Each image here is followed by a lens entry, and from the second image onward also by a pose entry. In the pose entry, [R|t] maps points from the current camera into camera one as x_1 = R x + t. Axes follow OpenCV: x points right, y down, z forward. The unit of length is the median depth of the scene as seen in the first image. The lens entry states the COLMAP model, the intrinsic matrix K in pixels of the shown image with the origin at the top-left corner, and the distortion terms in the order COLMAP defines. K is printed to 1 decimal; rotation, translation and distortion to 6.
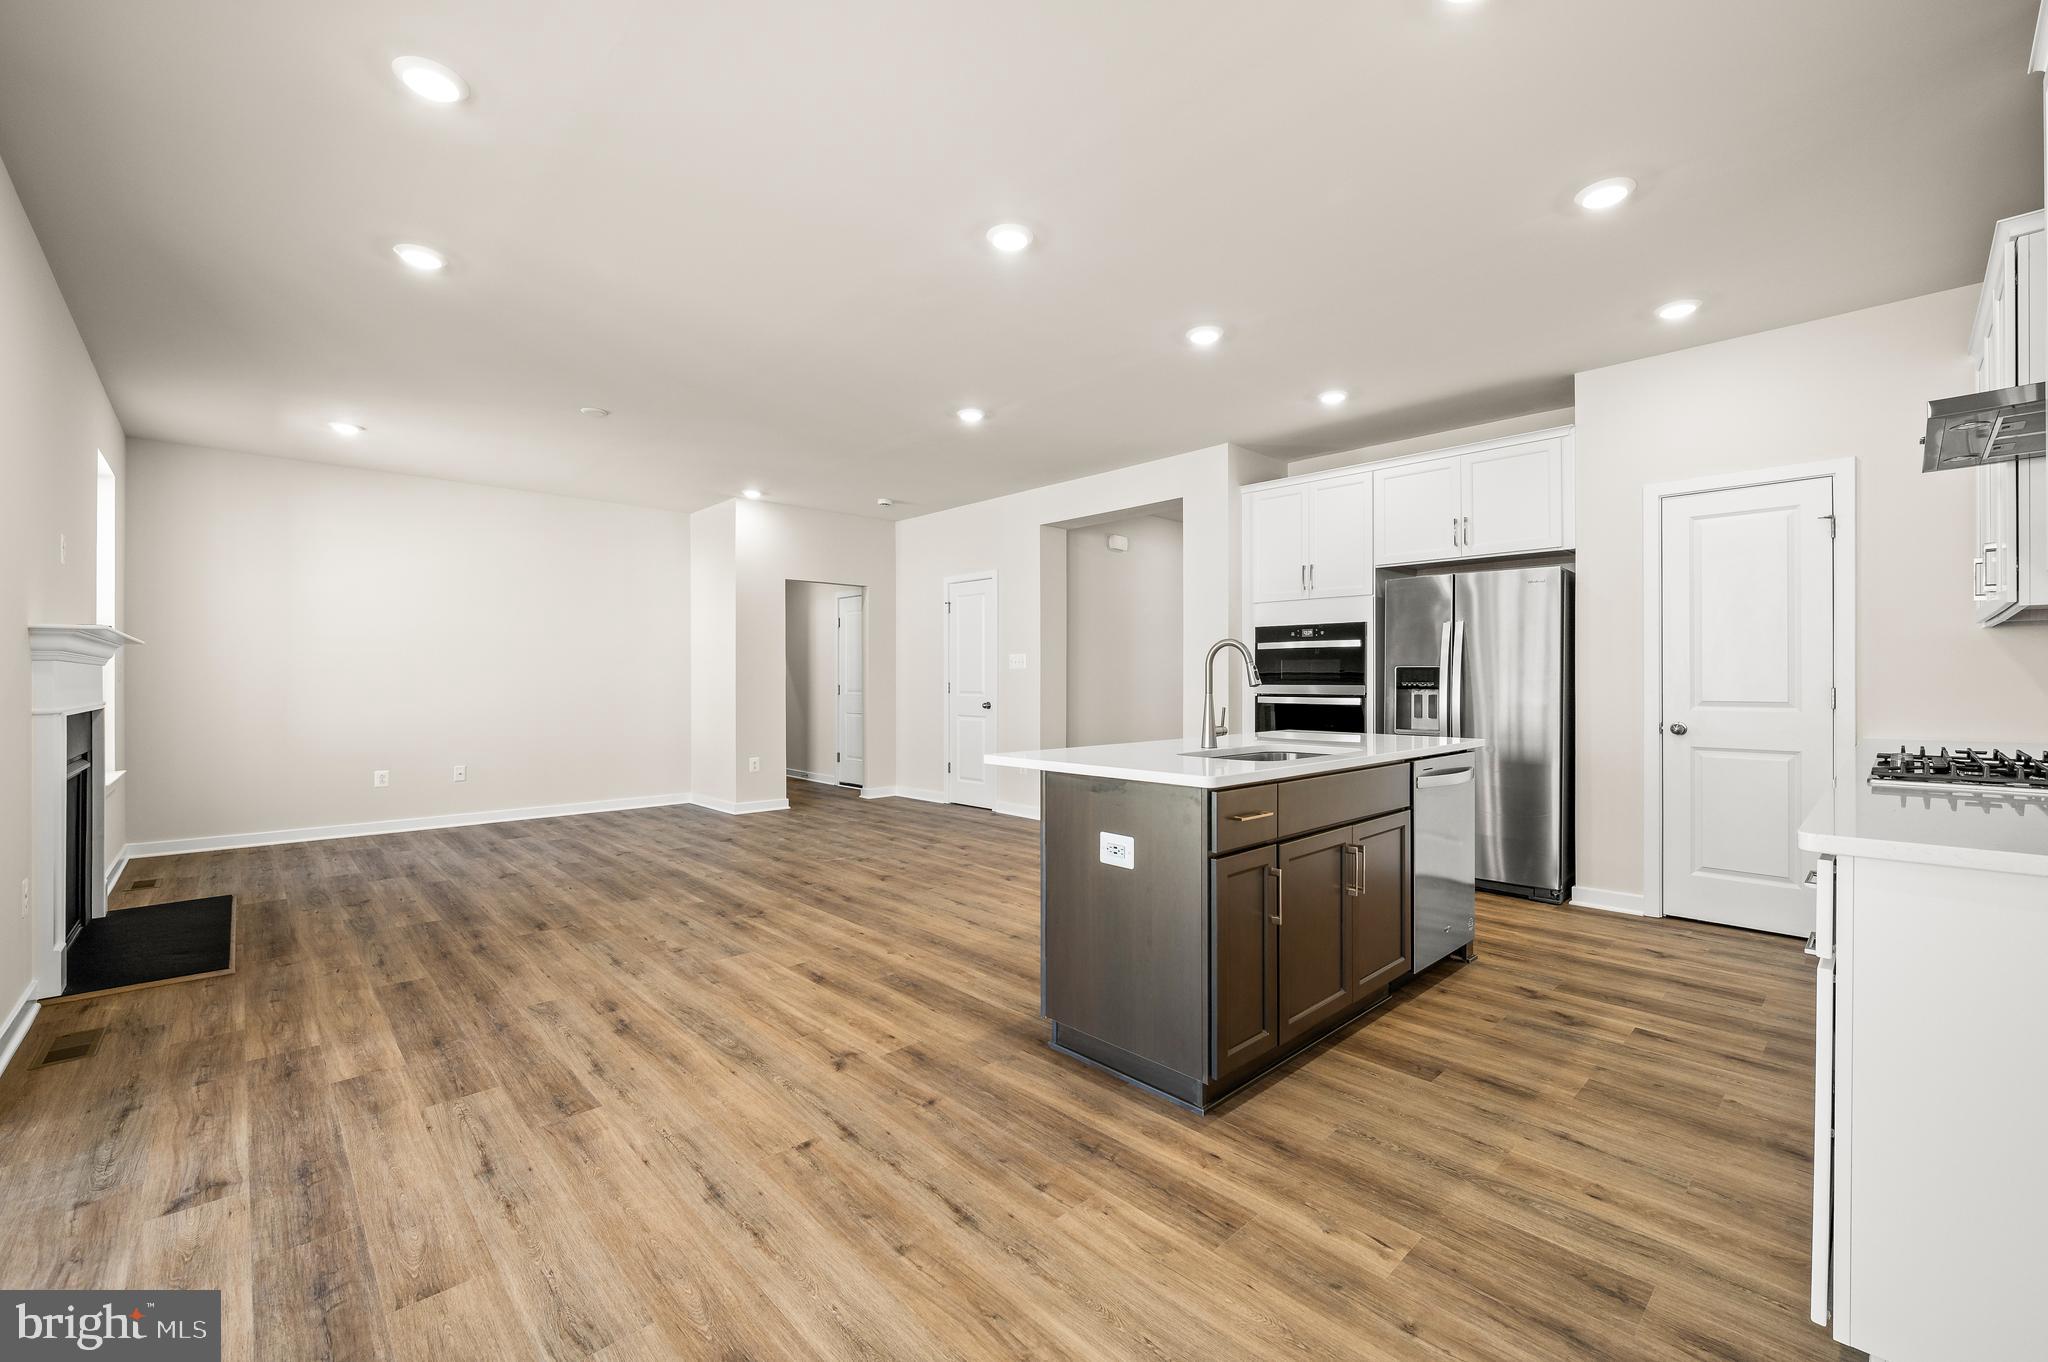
lens RADIAL K [[834.3, 0, 1023.7], [0, 834.3, 674.7], [0, 0, 1]] dist [-0.005693, 0.000817]
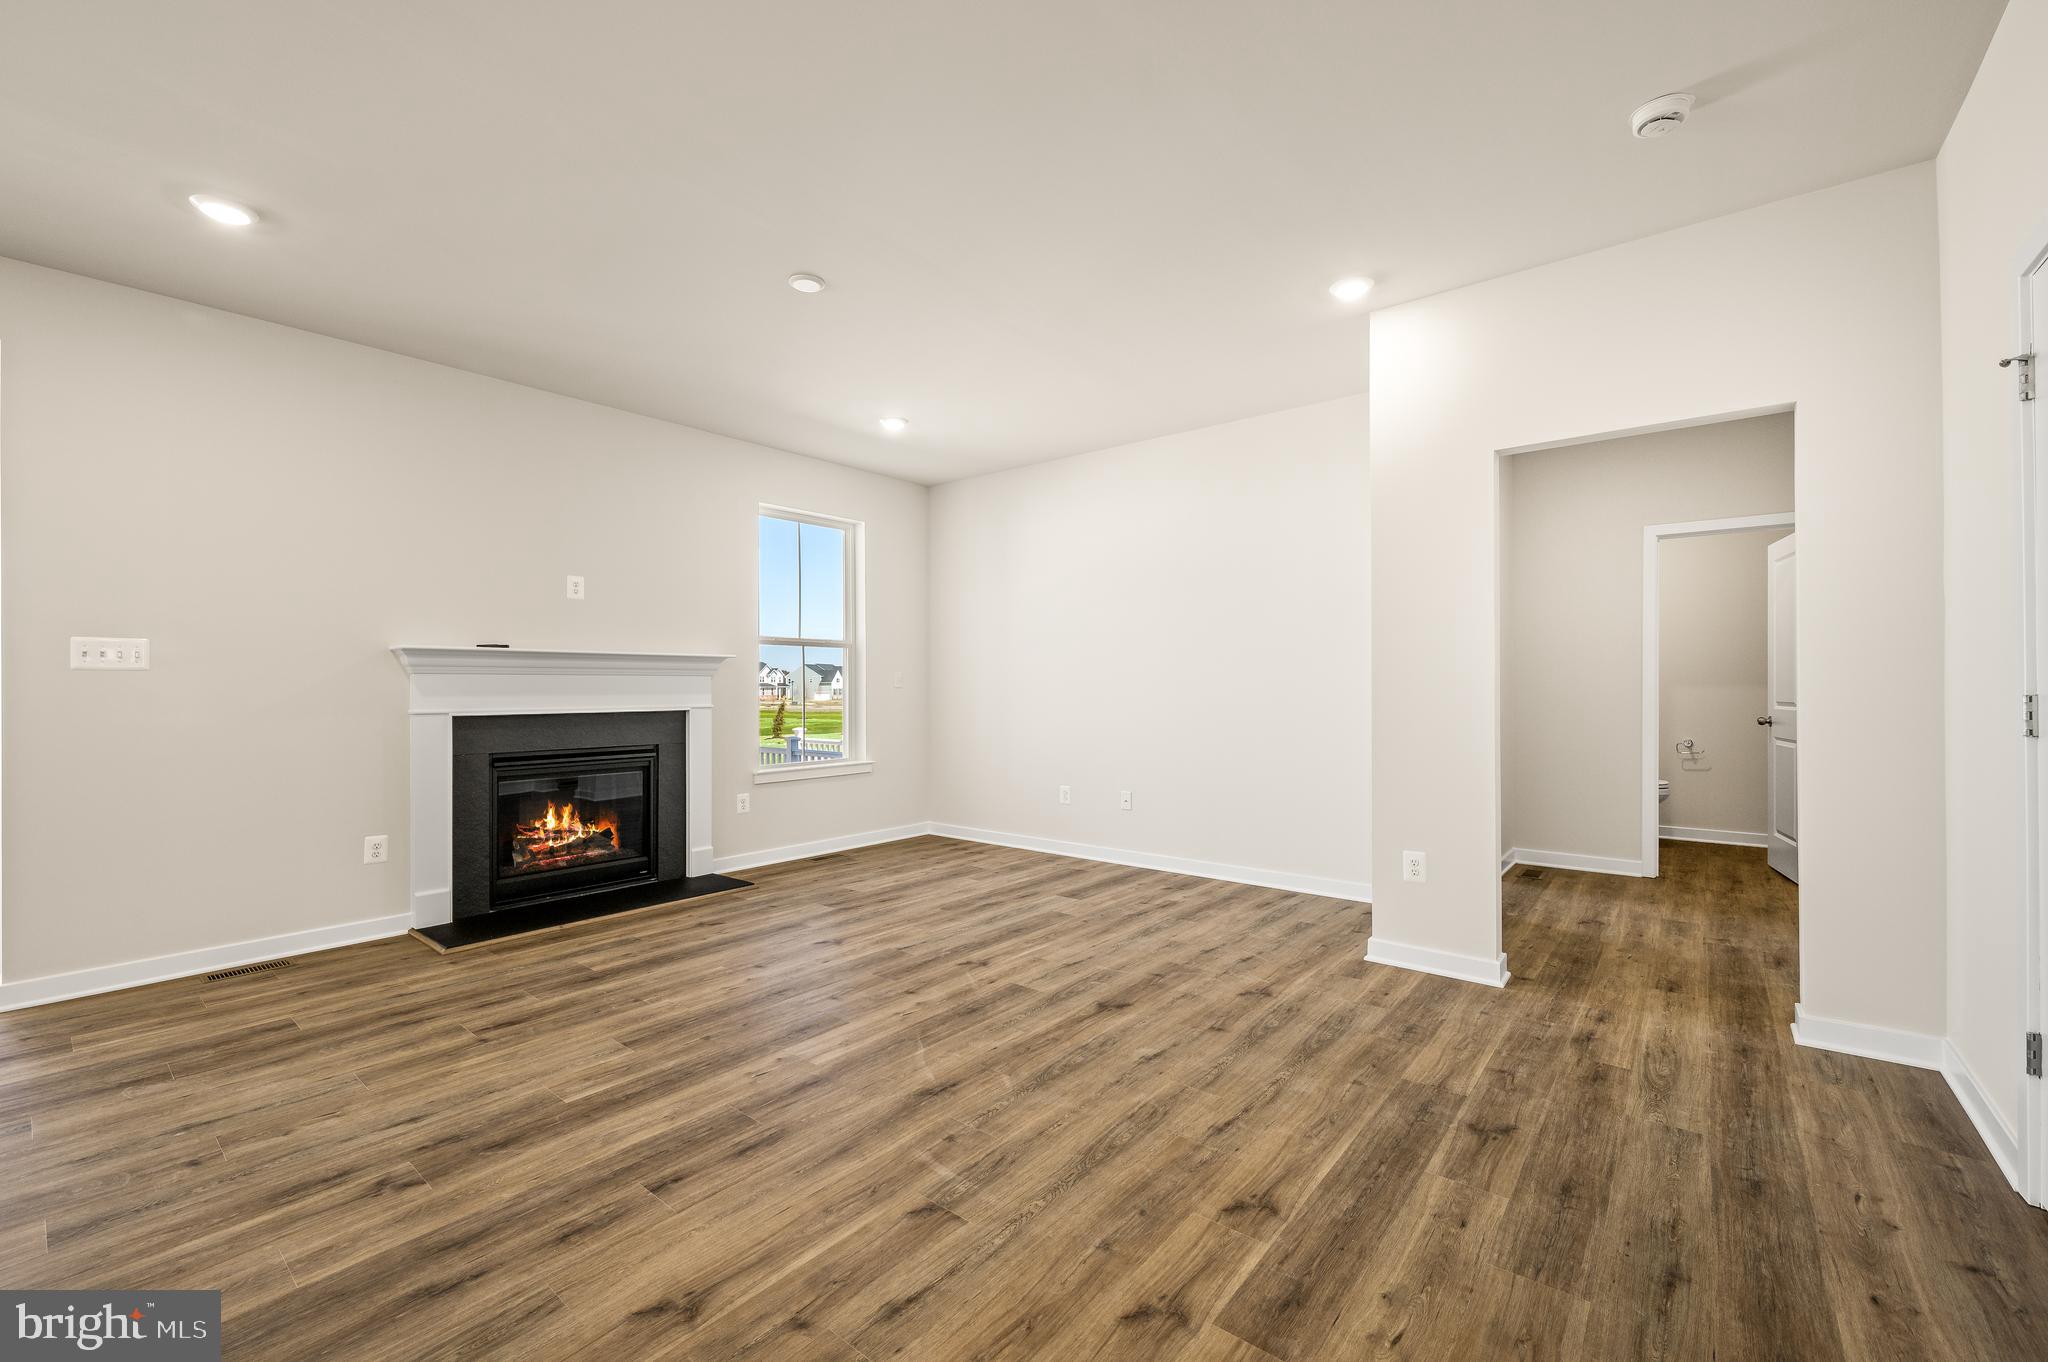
lens RADIAL K [[834.3, 0, 1032.3], [0, 834.3, 683.4], [0, 0, 1]] dist [-0.005693, 0.000817]
pose [[0.132635, -0.003116, -0.991160, 0.241191], [0.010446, 0.999944, -0.001745, 0.009538], [0.991110, -0.010122, 0.132661, 1.594200]]
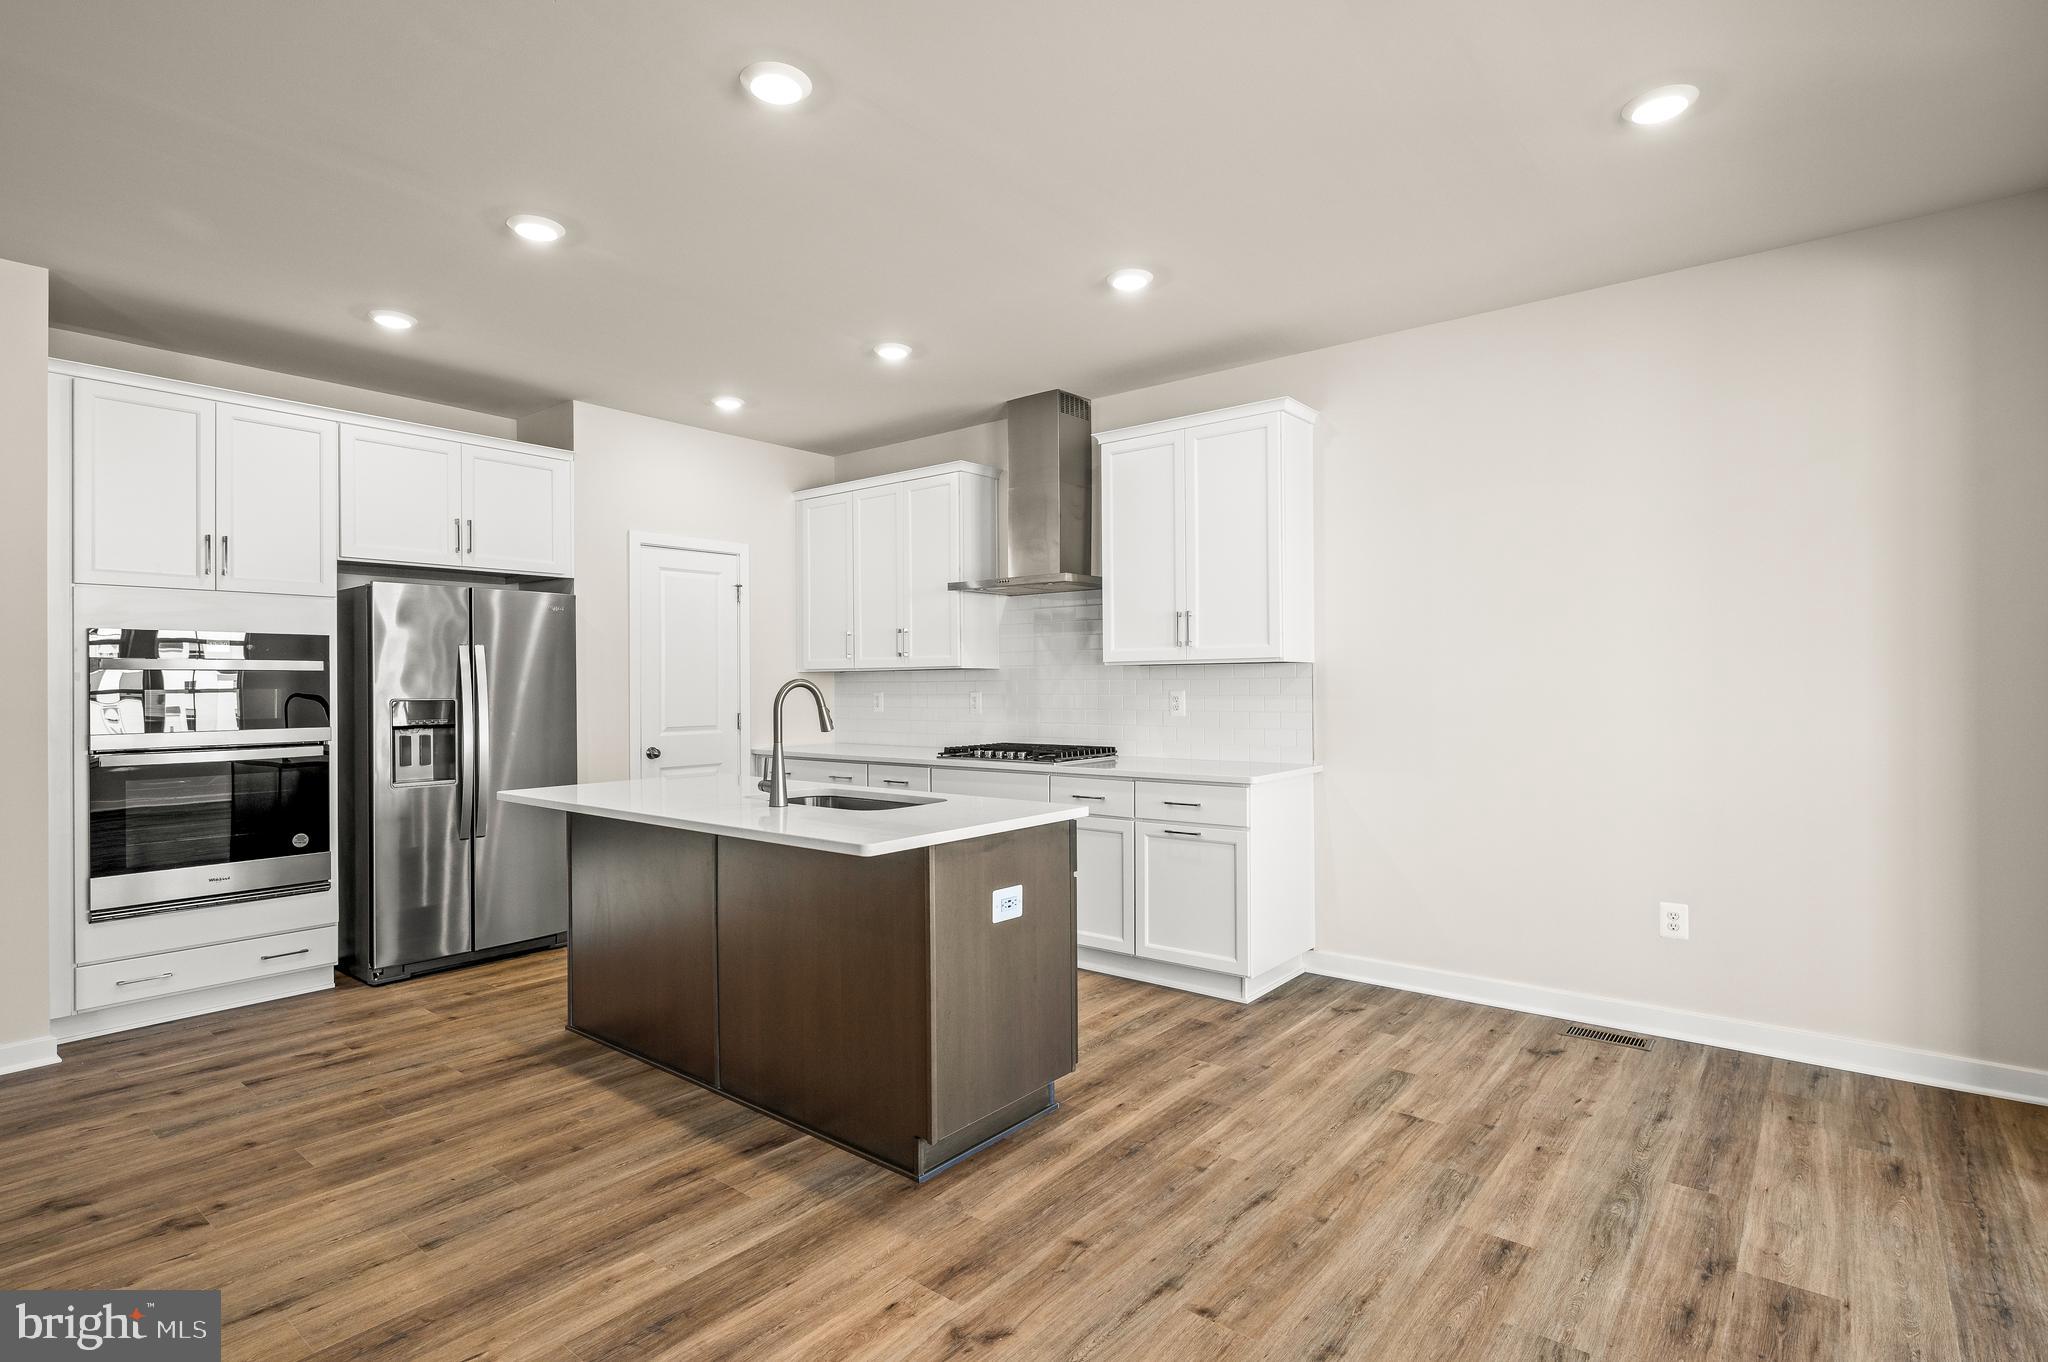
lens RADIAL K [[1011.7, 0, 1027.5], [0, 1011.7, 680.3], [0, 0, 1]] dist [0.003811, -0.002259]
pose [[-0.133316, 0.003417, 0.991068, -0.759088], [0.000349, 0.999994, -0.003401, -0.034374], [-0.991074, -0.000108, -0.133316, 0.804705]]
